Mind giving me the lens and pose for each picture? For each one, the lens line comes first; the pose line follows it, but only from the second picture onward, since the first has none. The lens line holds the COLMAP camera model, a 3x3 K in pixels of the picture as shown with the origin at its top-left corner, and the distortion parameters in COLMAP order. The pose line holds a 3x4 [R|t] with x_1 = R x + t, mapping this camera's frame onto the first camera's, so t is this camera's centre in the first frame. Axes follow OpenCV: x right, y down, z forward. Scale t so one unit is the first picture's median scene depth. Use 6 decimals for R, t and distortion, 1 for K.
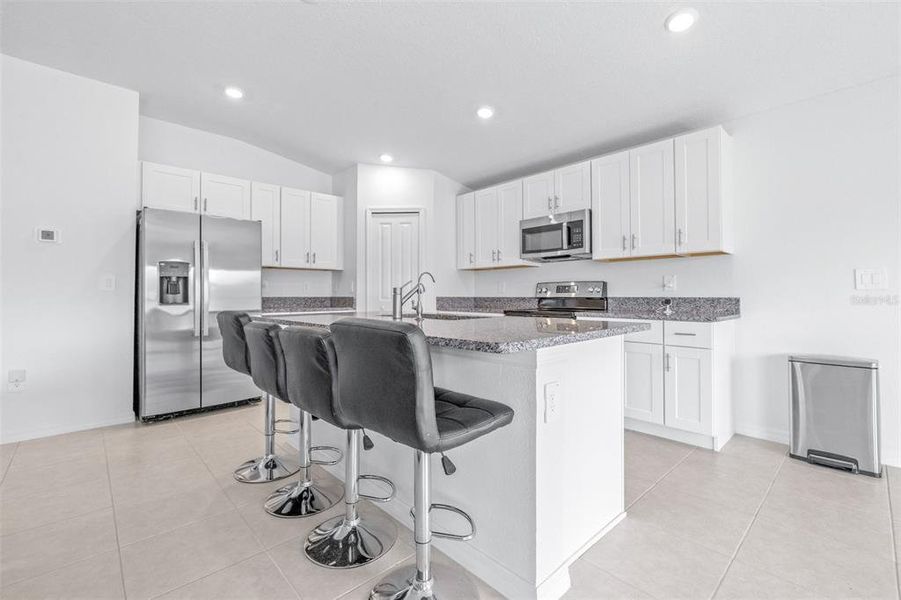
lens RADIAL K [[391.0, 0, 452.5], [0, 391.0, 290.7], [0, 0, 1]] dist [0.003854, -0.001719]
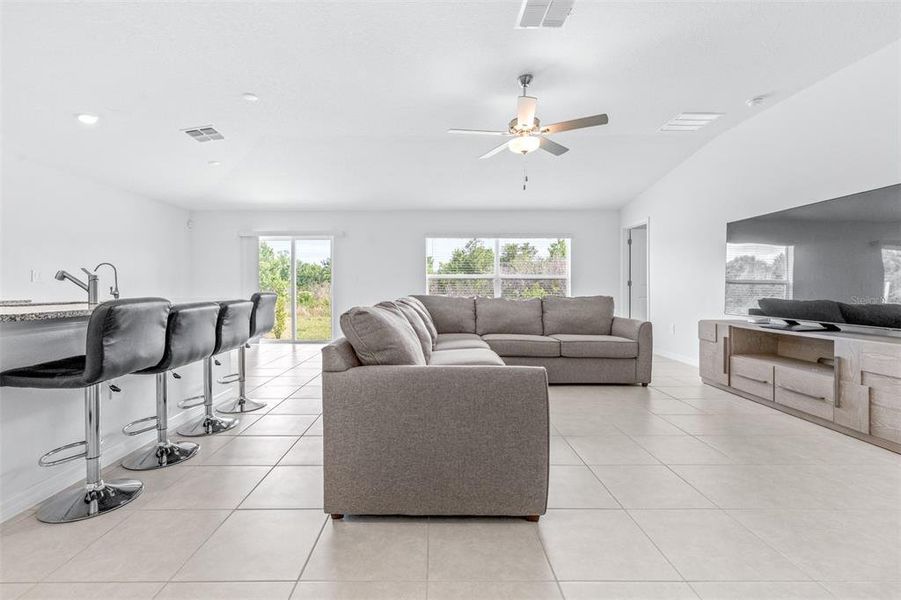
lens RADIAL K [[391.0, 0, 432.8], [0, 391.0, 288.1], [0, 0, 1]] dist [0.003854, -0.001719]
pose [[-0.723750, 0.001193, 0.690061, -0.915859], [-0.003329, 0.999981, -0.005220, 0.017626], [-0.690054, -0.006075, -0.723733, 0.671085]]
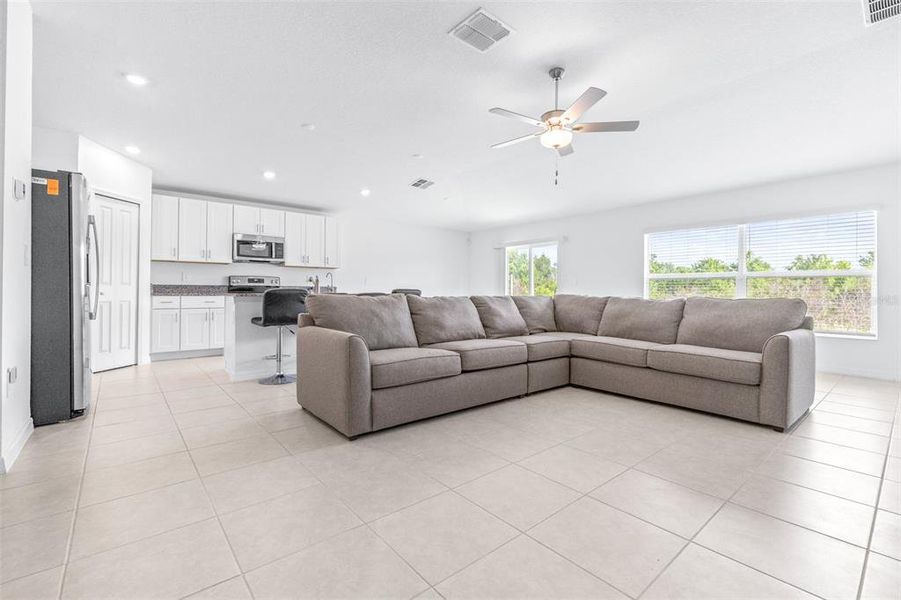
lens RADIAL K [[391.0, 0, 458.3], [0, 391.0, 285.9], [0, 0, 1]] dist [0.003854, -0.001719]
pose [[0.040727, 0.017374, 0.999019, -1.315323], [-0.014961, 0.999747, -0.016777, 0.033164], [-0.999058, -0.014263, 0.040976, 0.089828]]
